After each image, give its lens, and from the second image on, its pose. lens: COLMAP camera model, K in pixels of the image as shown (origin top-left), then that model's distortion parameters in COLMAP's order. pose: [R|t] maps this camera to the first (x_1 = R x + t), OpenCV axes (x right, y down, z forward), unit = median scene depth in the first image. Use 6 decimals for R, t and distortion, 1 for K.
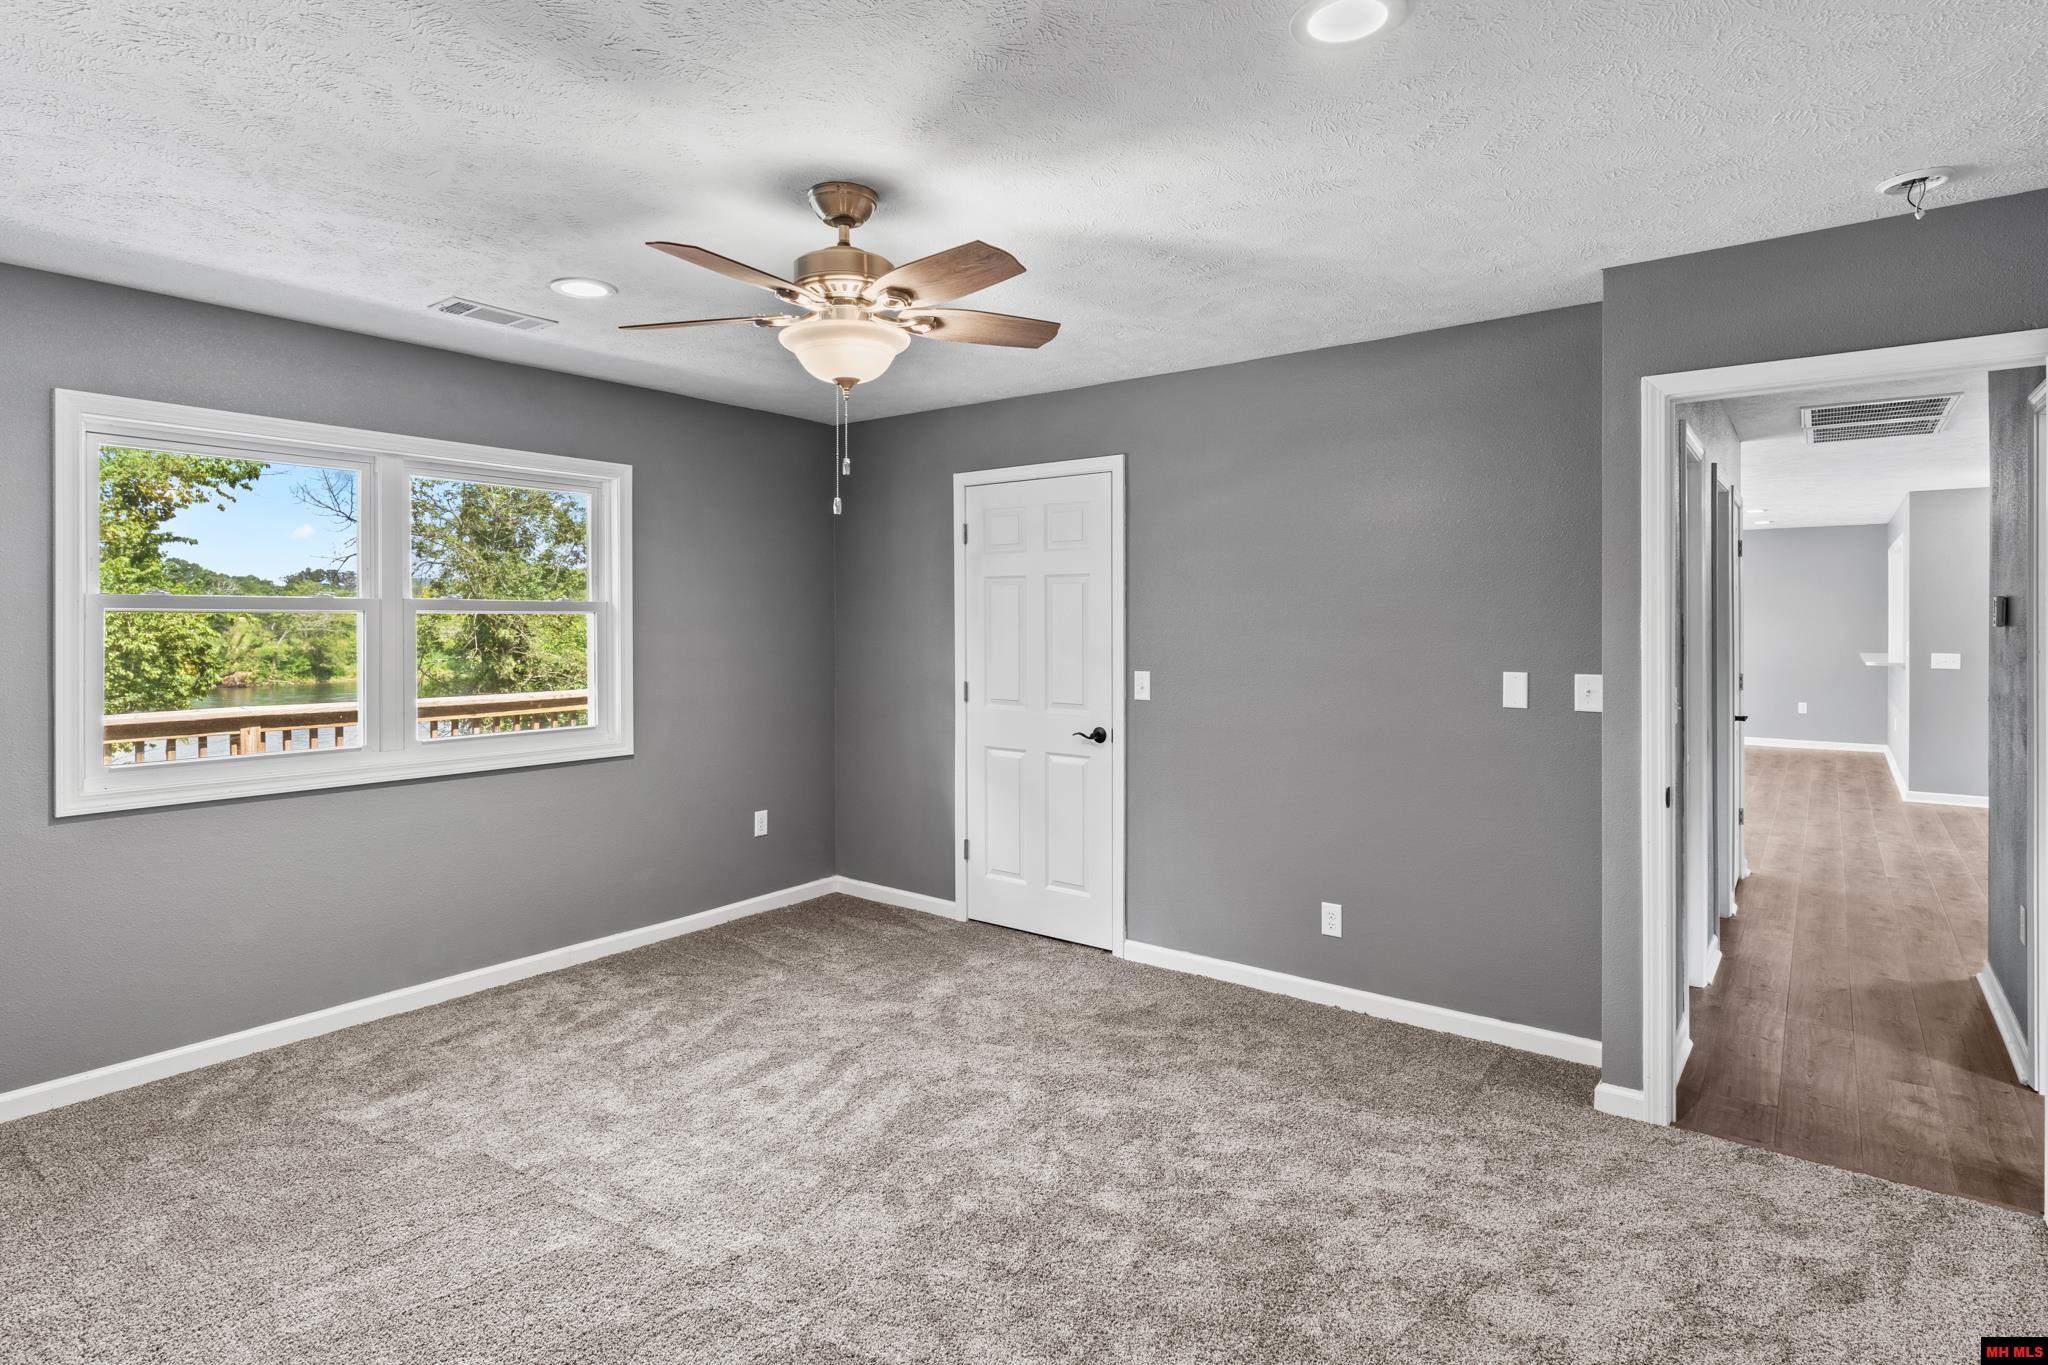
lens RADIAL K [[1065.7, 0, 1038.2], [0, 1065.7, 635.4], [0, 0, 1]] dist [0.001099, 0.000421]
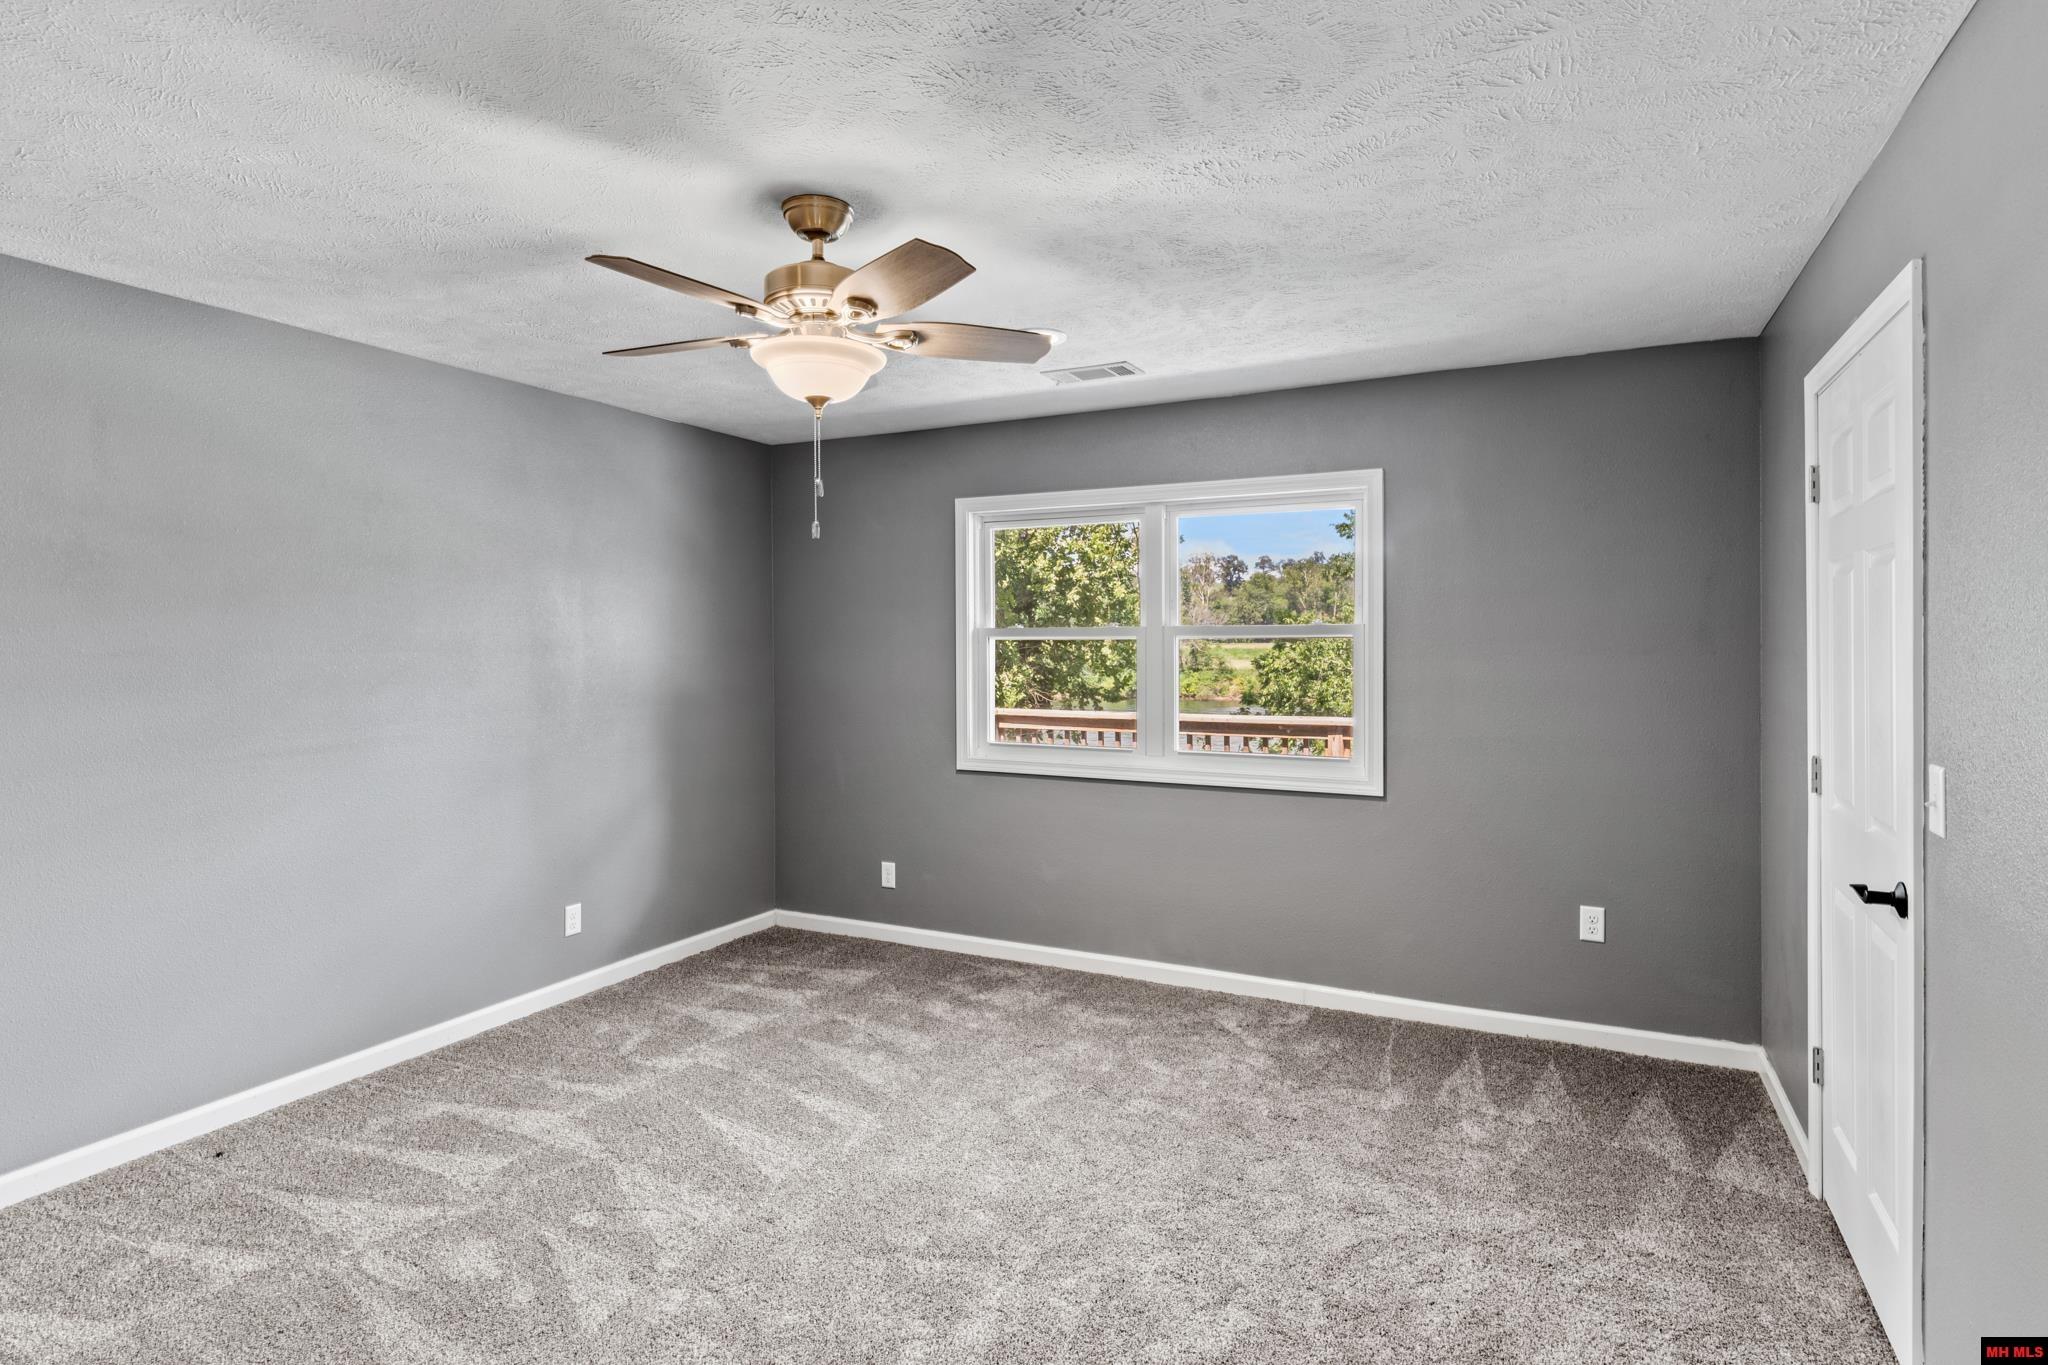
lens RADIAL K [[1065.7, 0, 1038.2], [0, 1065.7, 635.4], [0, 0, 1]] dist [0.001099, 0.000421]
pose [[0.178789, -0.007757, -0.983857, 0.474375], [-0.015227, 0.999827, -0.010650, -0.009486], [0.983770, 0.016886, 0.178640, 0.592682]]
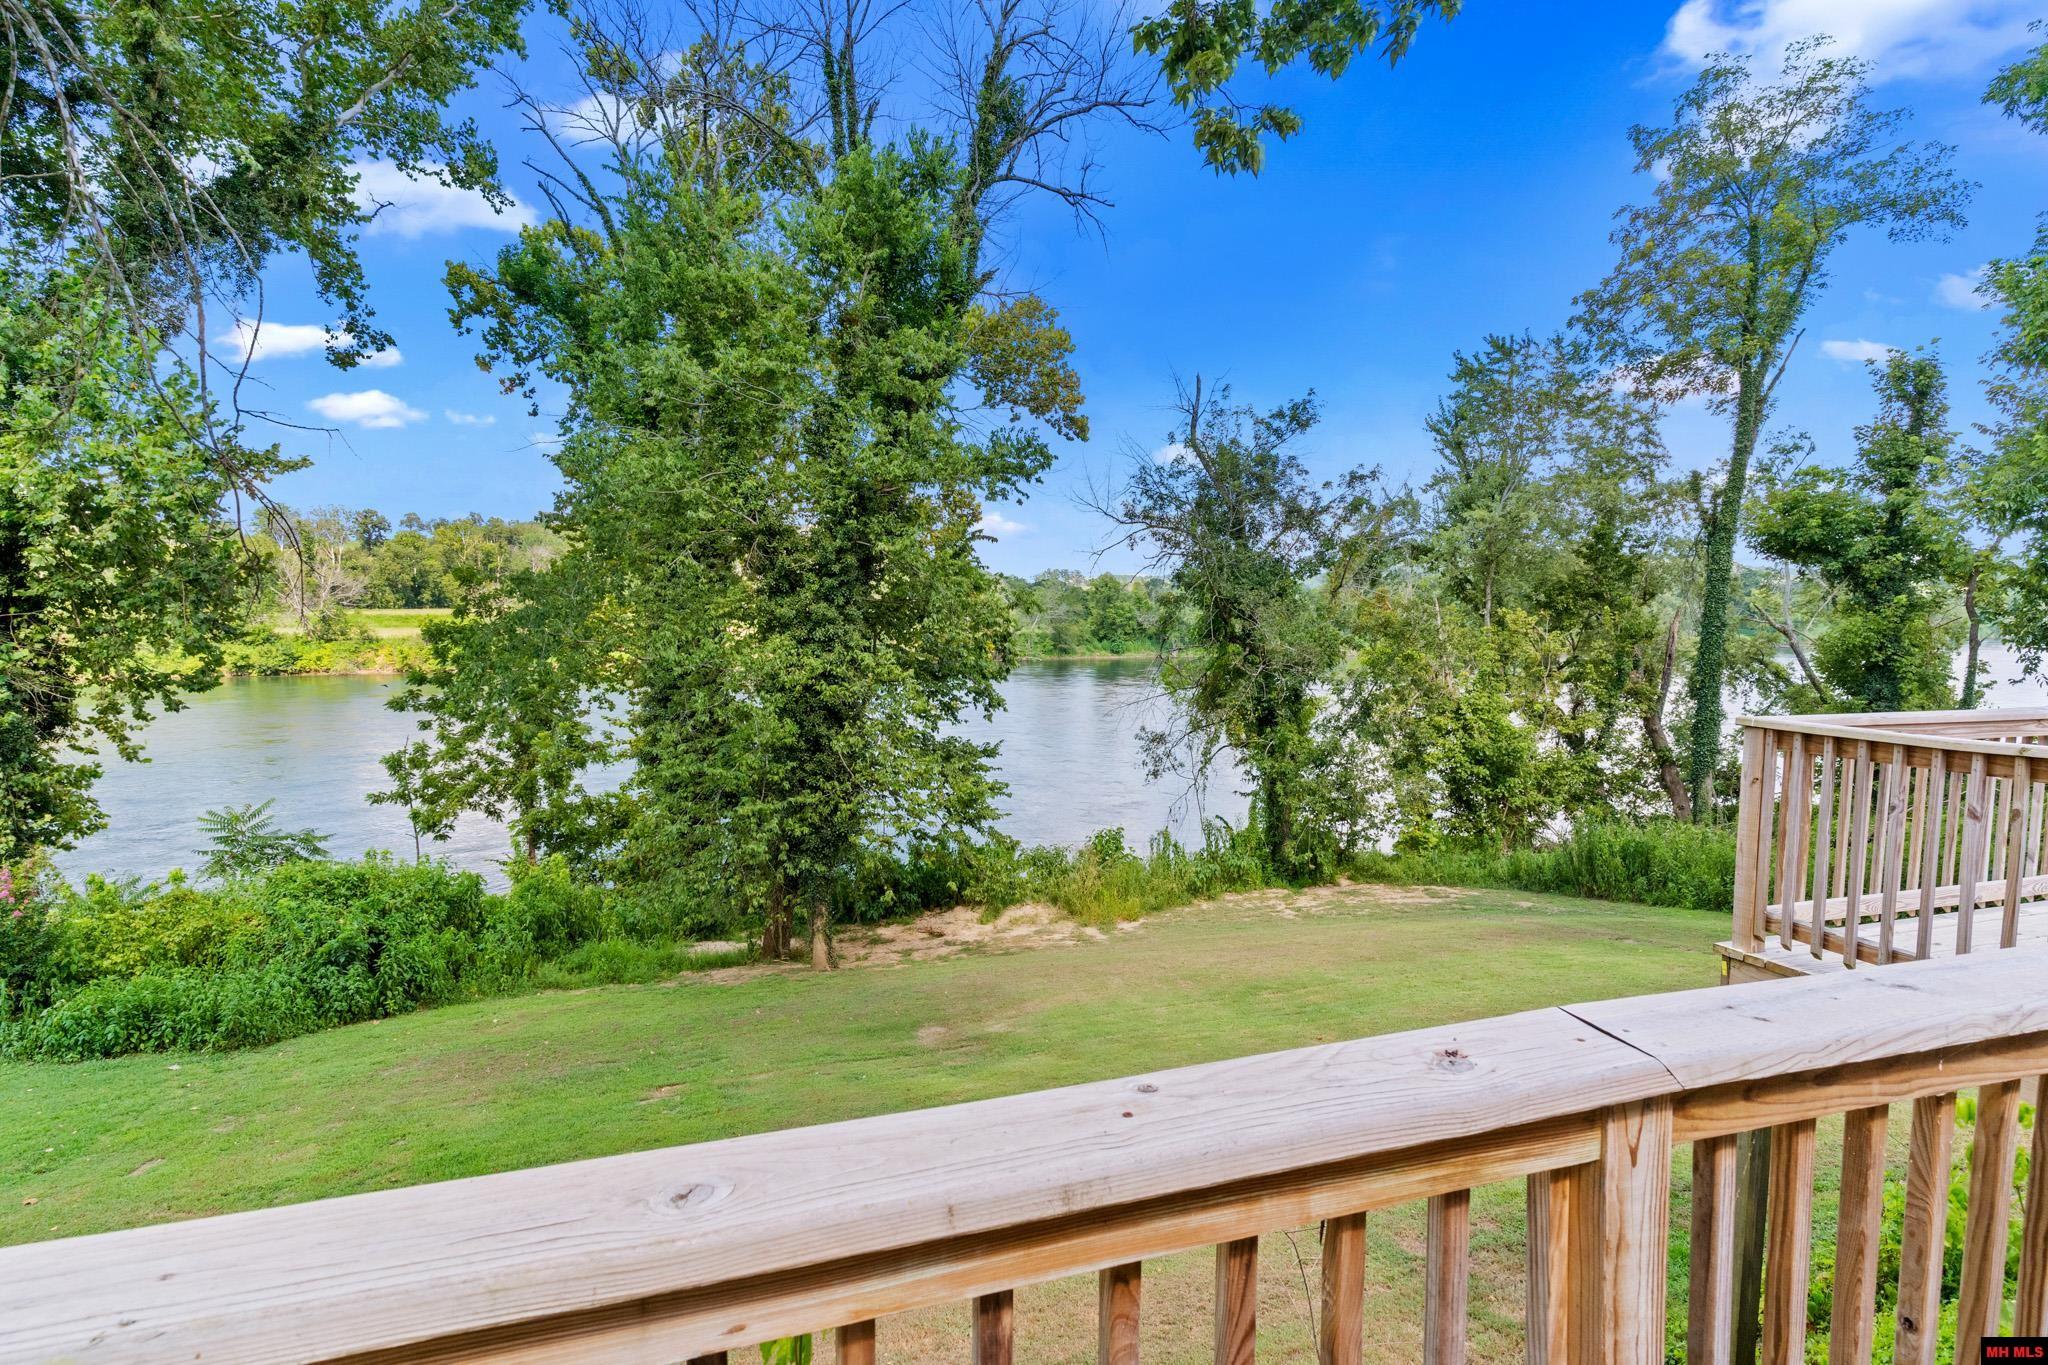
lens RADIAL K [[979.4, 0, 1024.0], [0, 979.4, 682.5], [0, 0, 1]] dist [0.001106, 0.000370]
pose [[0.811013, 0.042619, -0.583473, -0.874478], [-0.007621, 0.998028, 0.062307, -0.011007], [0.584978, -0.046085, 0.809739, 0.967811]]
